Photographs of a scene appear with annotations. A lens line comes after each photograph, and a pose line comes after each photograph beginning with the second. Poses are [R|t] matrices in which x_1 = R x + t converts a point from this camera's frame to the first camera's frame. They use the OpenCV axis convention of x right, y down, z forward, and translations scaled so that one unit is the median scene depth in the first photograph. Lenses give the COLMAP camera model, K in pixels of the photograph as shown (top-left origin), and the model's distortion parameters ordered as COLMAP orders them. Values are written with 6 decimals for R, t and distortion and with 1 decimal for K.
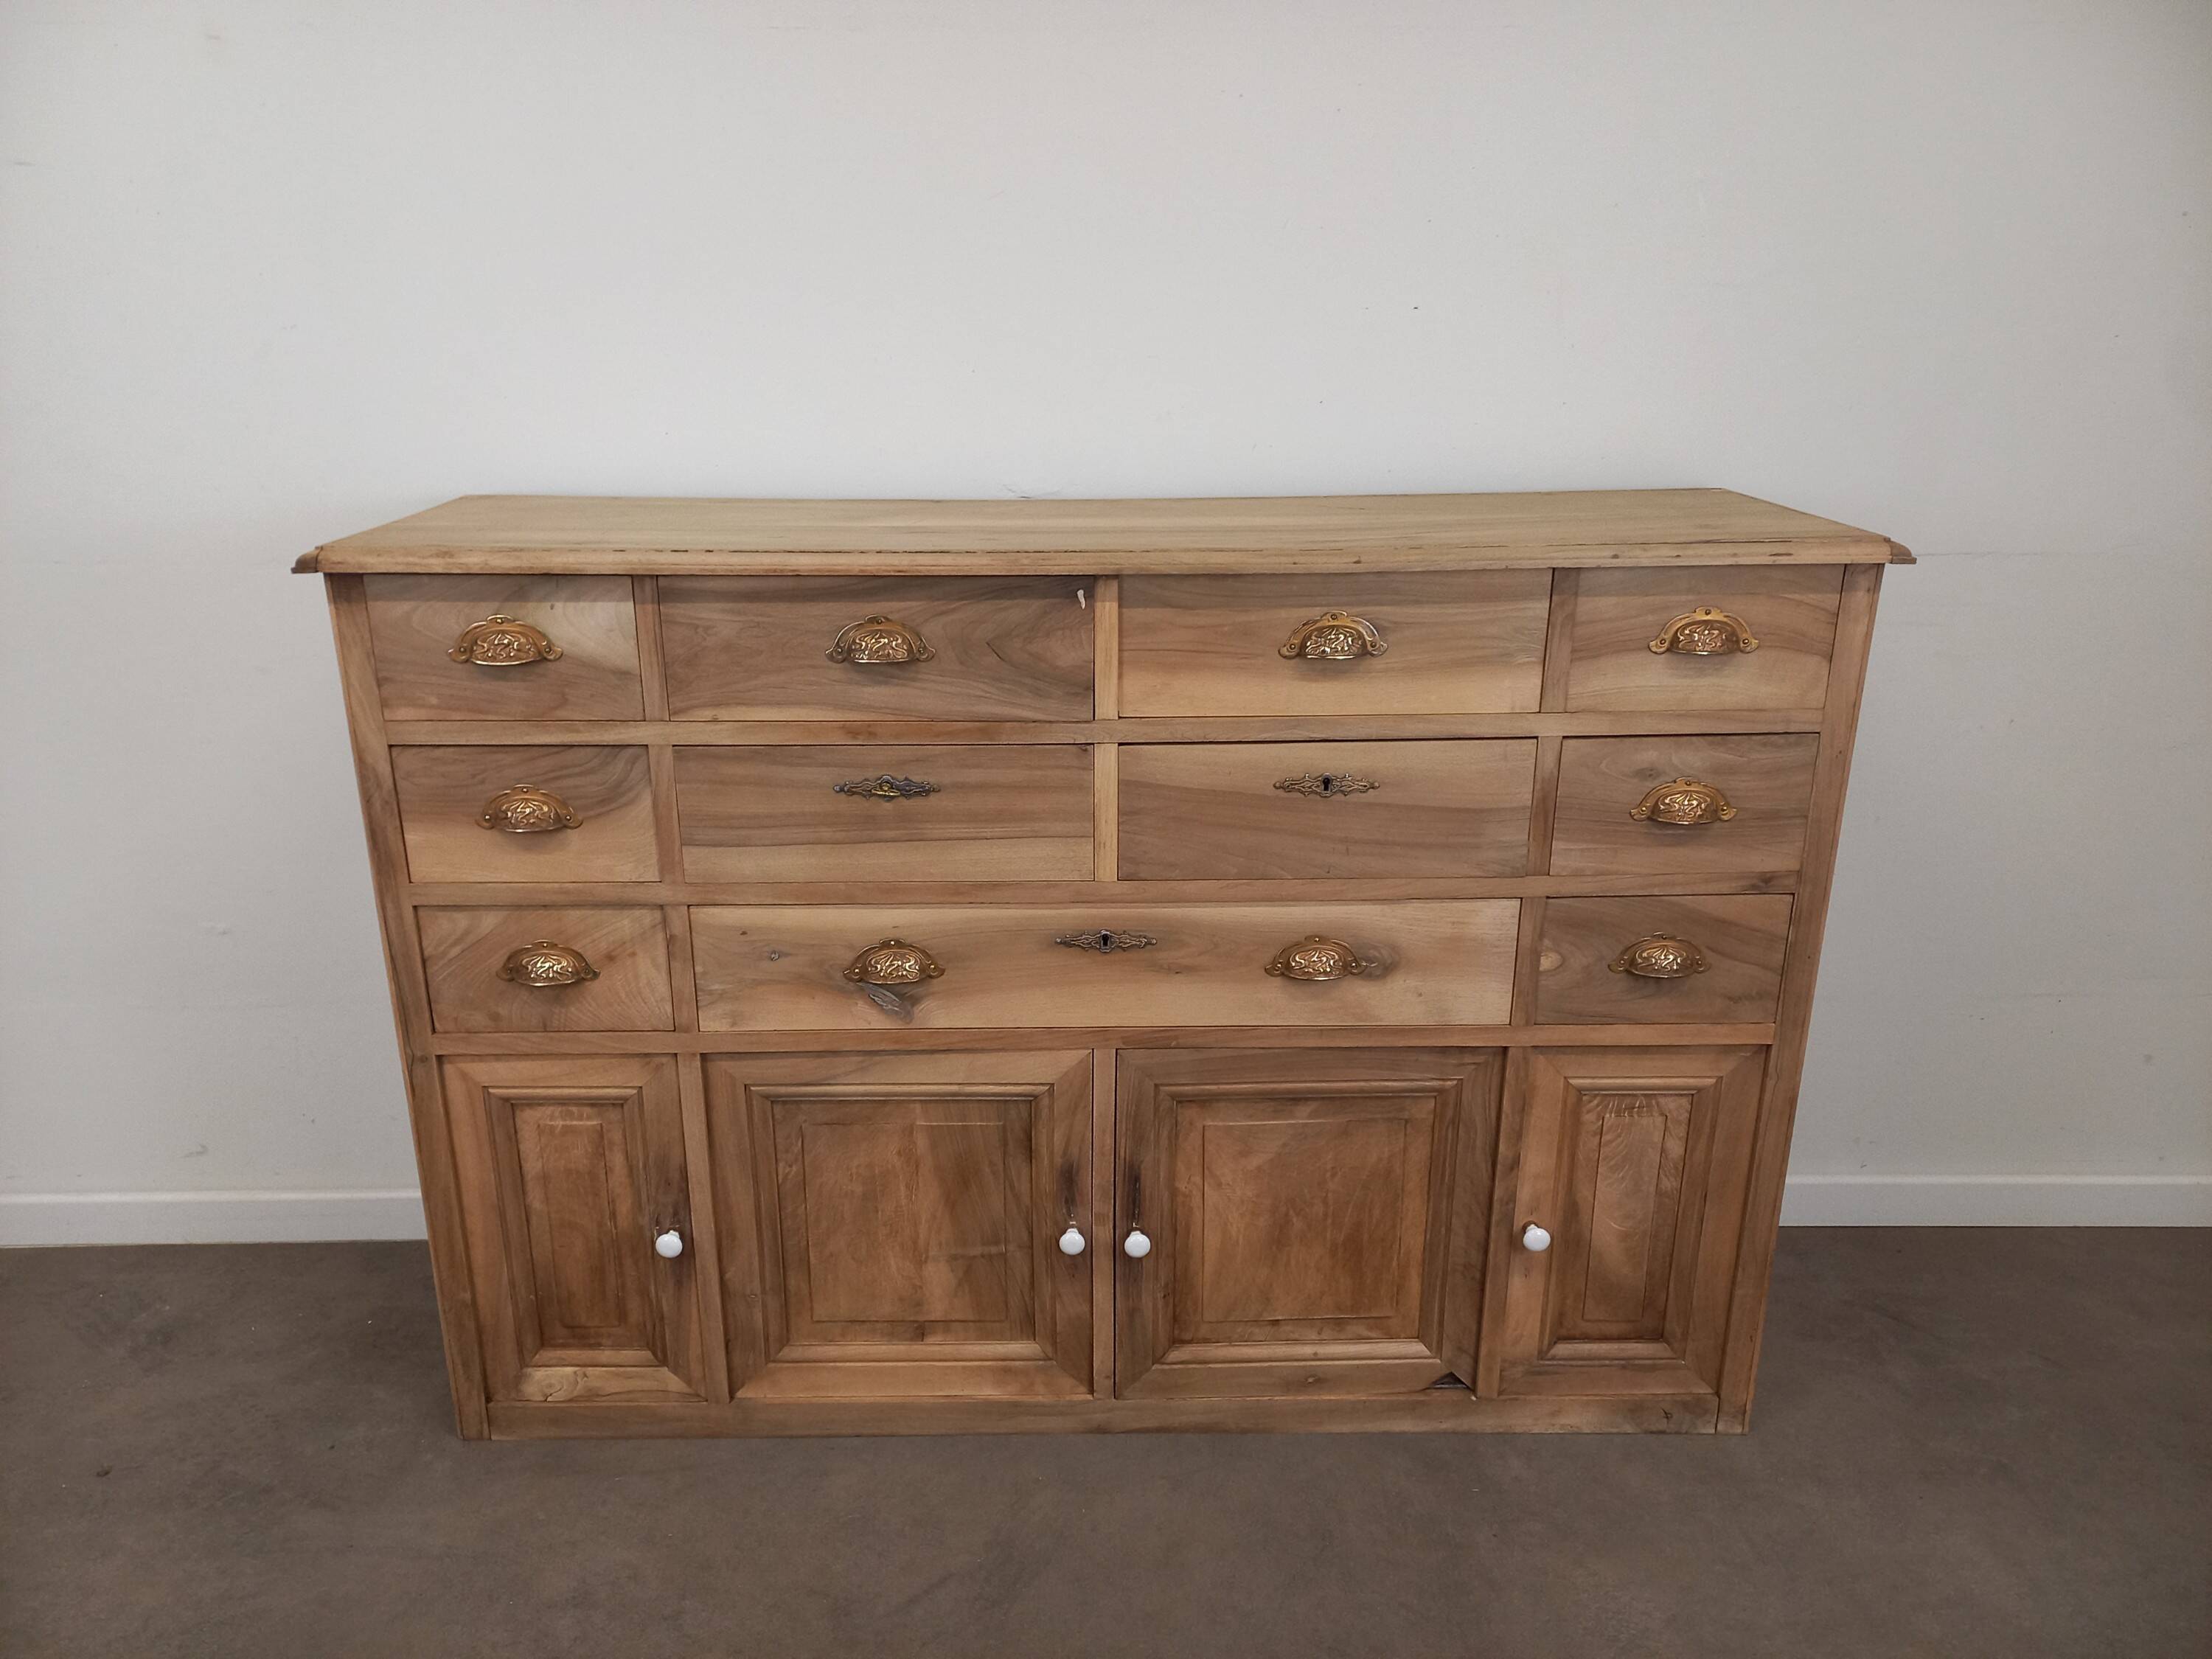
lens RADIAL K [[1632.3, 0, 1080.8], [0, 1632.3, 868.2], [0, 0, 1]] dist [0.096050, -0.126490]
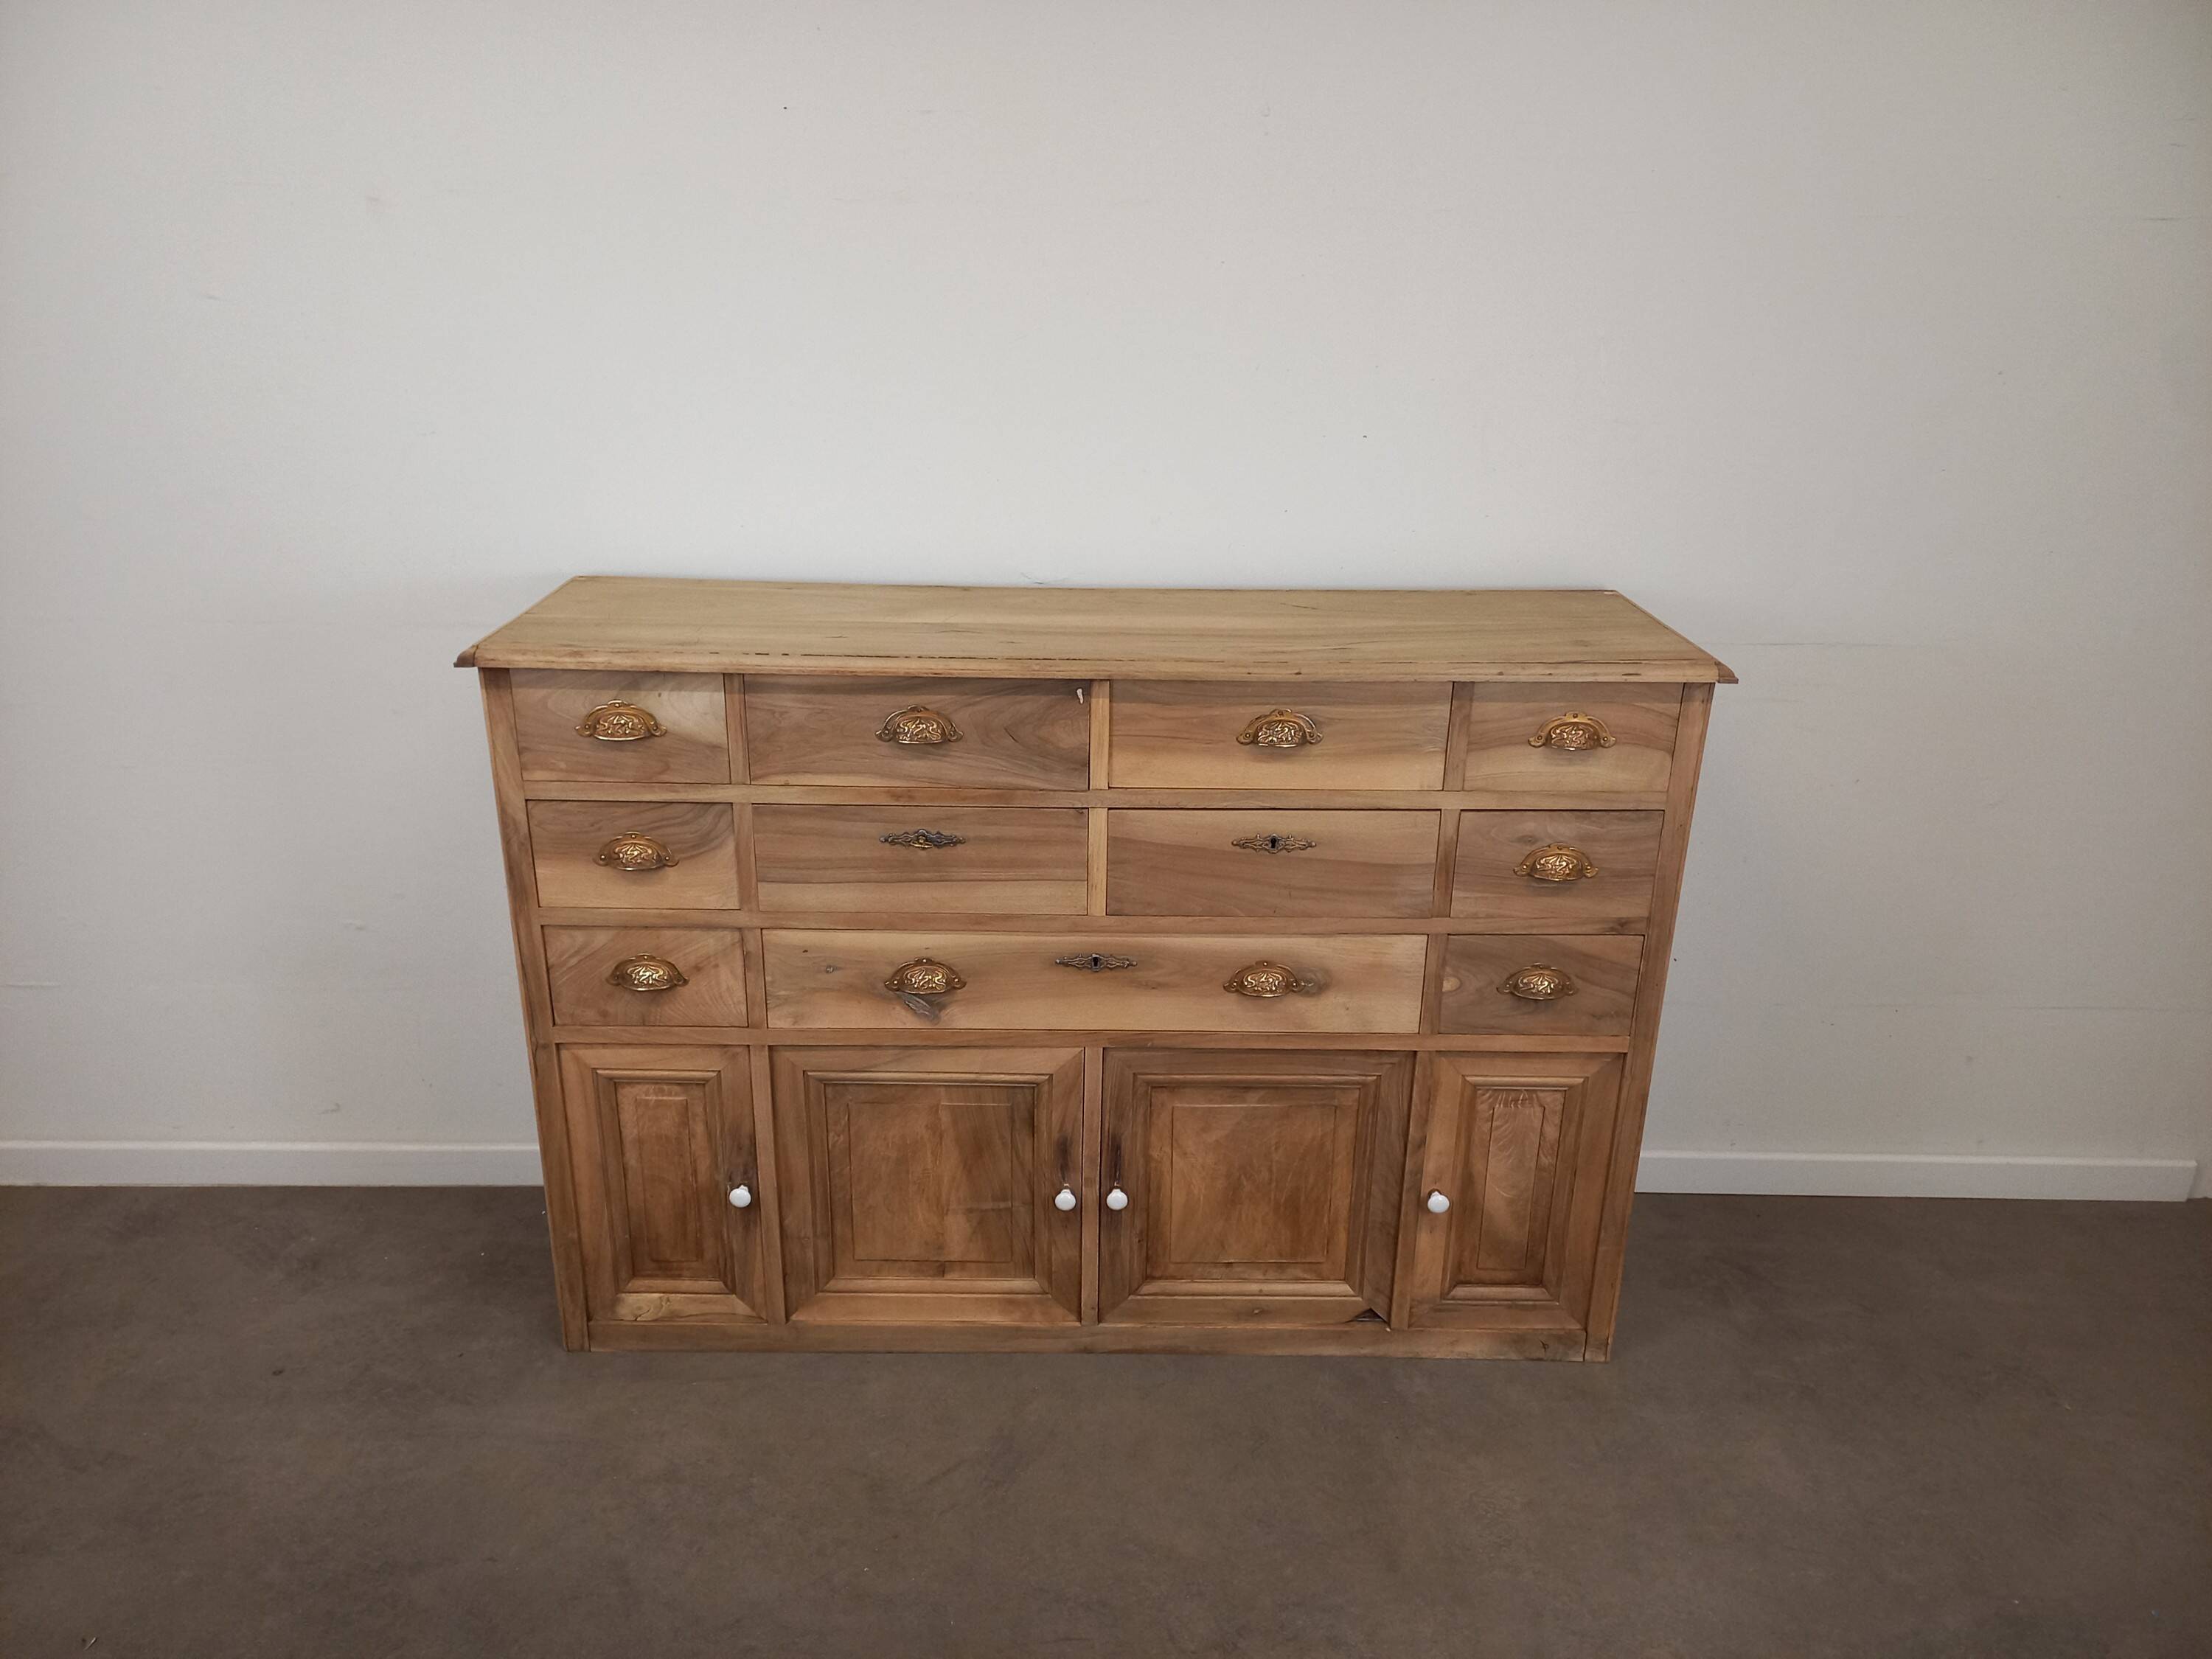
lens RADIAL K [[1632.3, 0, 1109.7], [0, 1632.3, 869.8], [0, 0, 1]] dist [0.096050, -0.126490]
pose [[0.999793, 0.018370, 0.008737, 0.013420], [-0.018680, 0.999148, 0.036792, -0.071638], [-0.008054, -0.036947, 0.999285, -0.241541]]
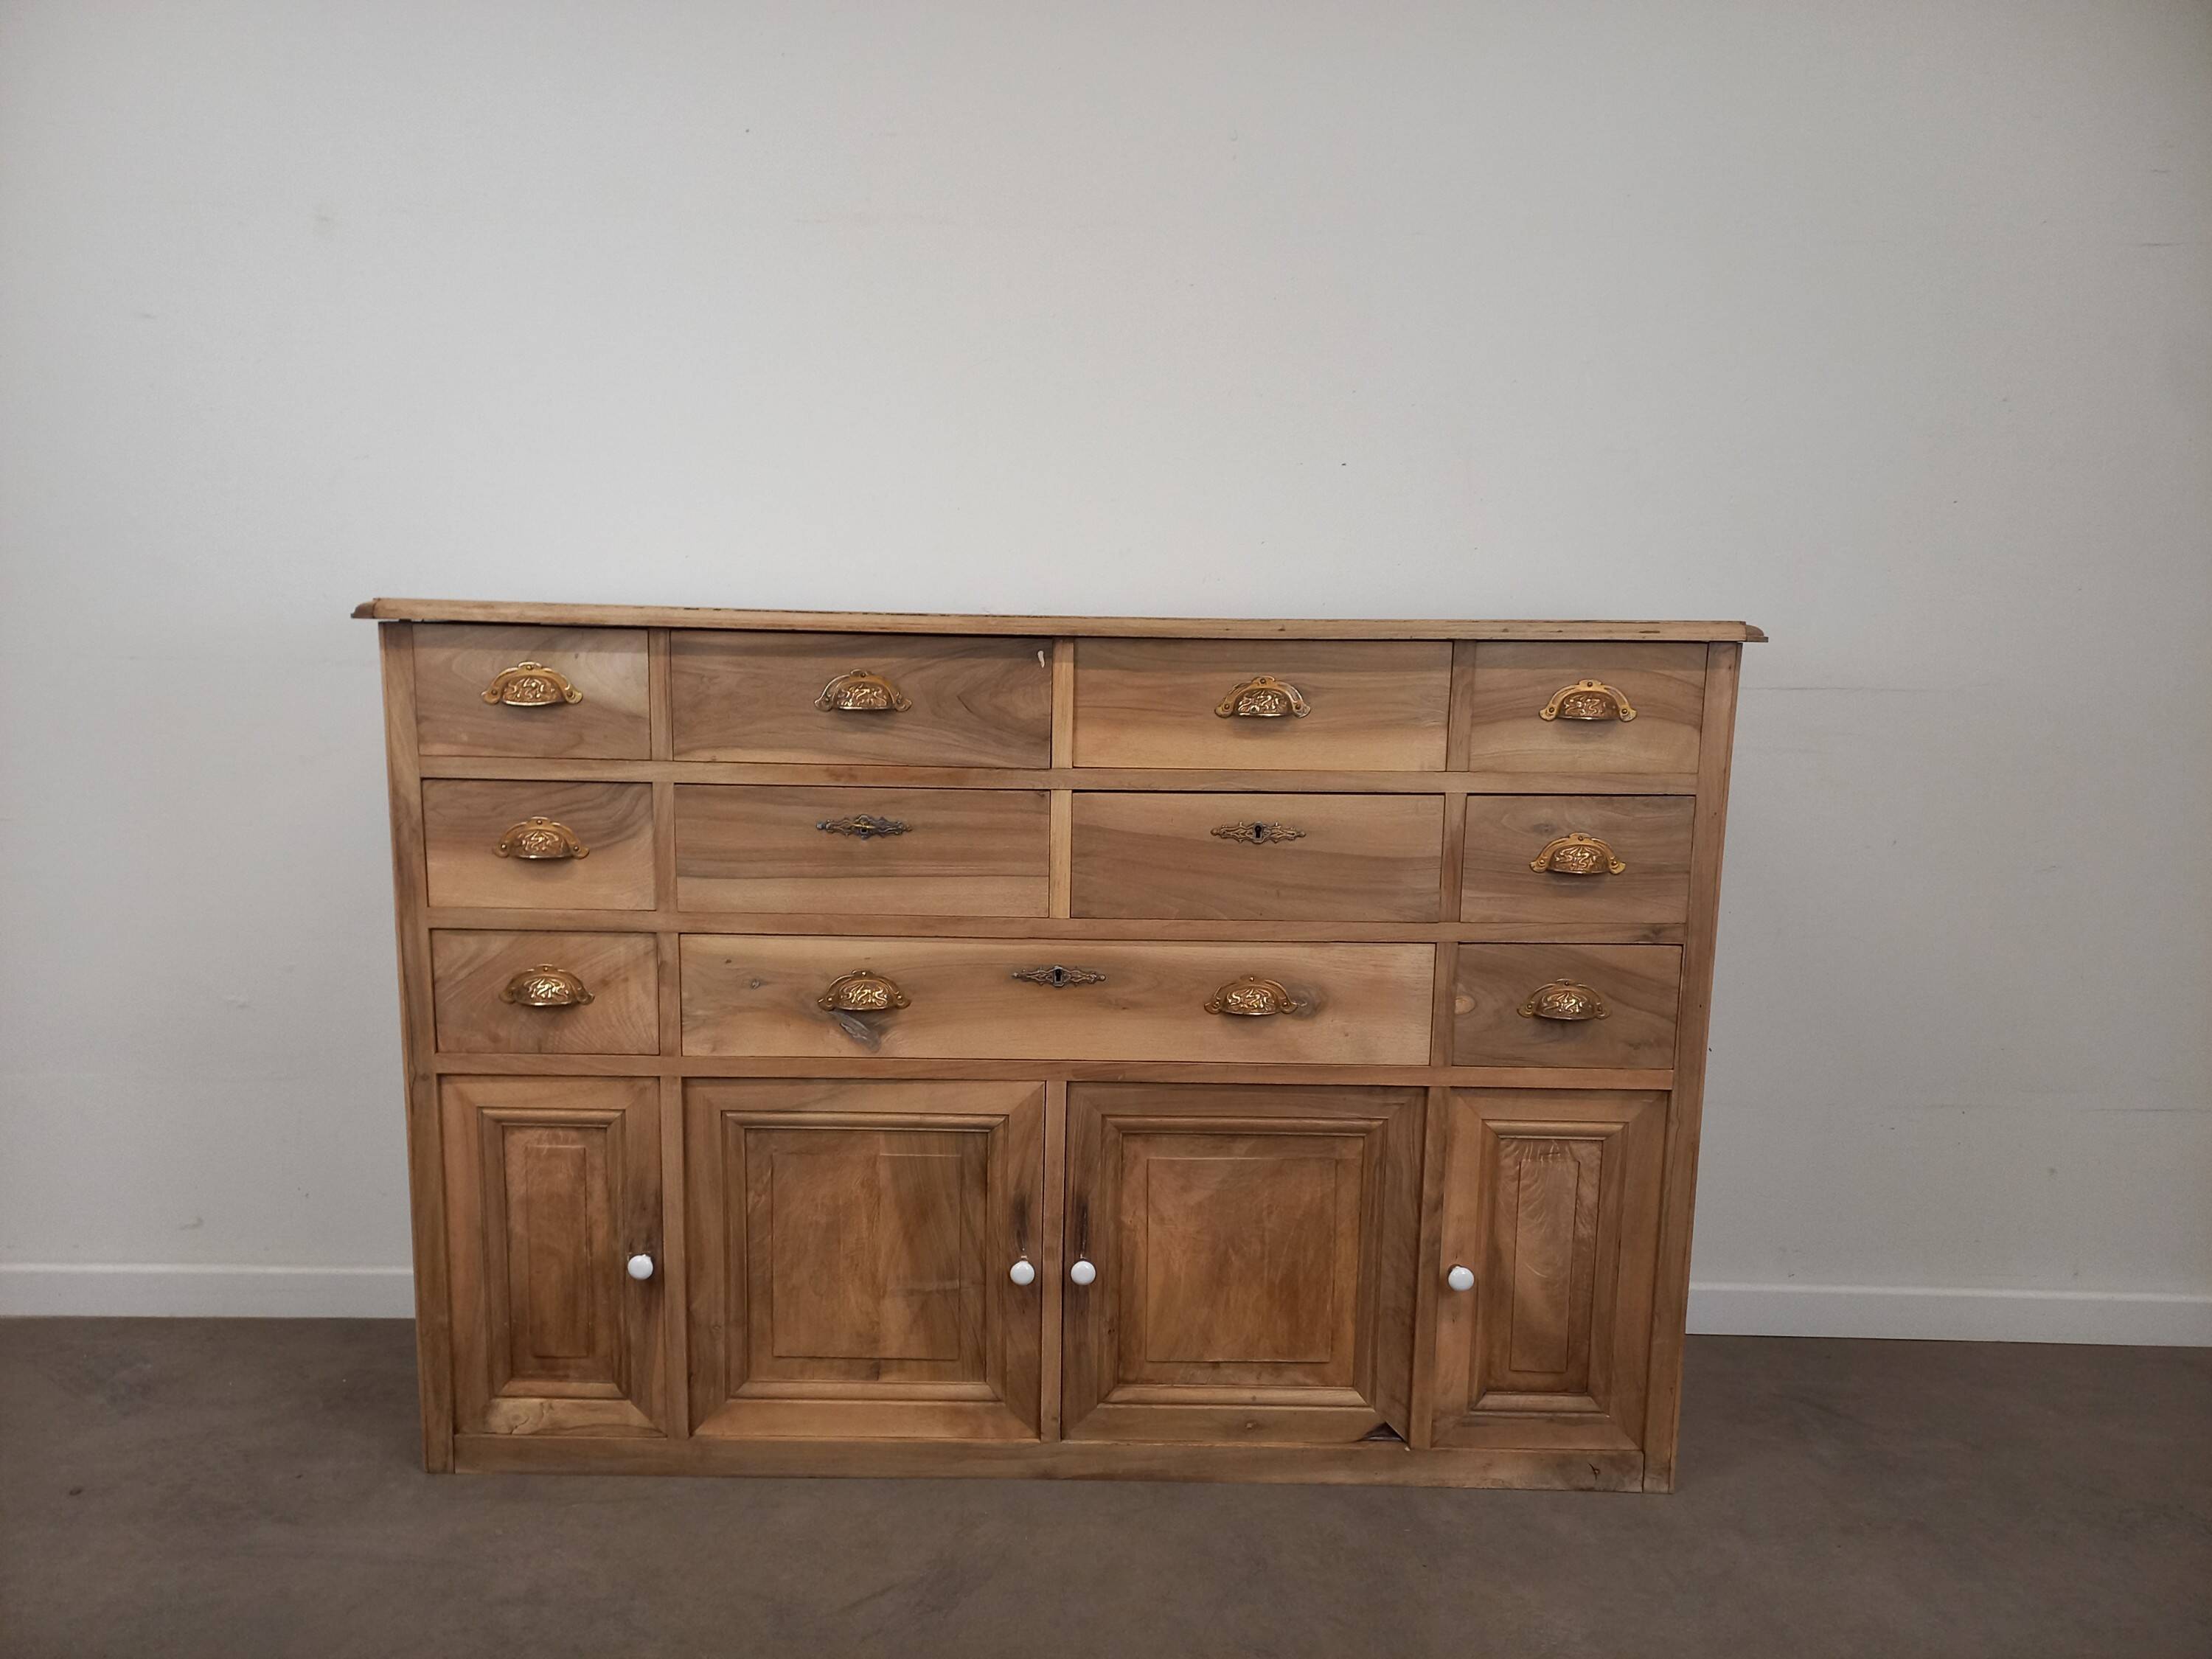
lens RADIAL K [[1632.3, 0, 1084.1], [0, 1632.3, 889.6], [0, 0, 1]] dist [0.096050, -0.126490]
pose [[0.999788, 0.020612, -0.000109, 0.031112], [-0.020325, 0.984979, -0.171475, 0.174110], [-0.003427, 0.171440, 0.985189, -0.088290]]
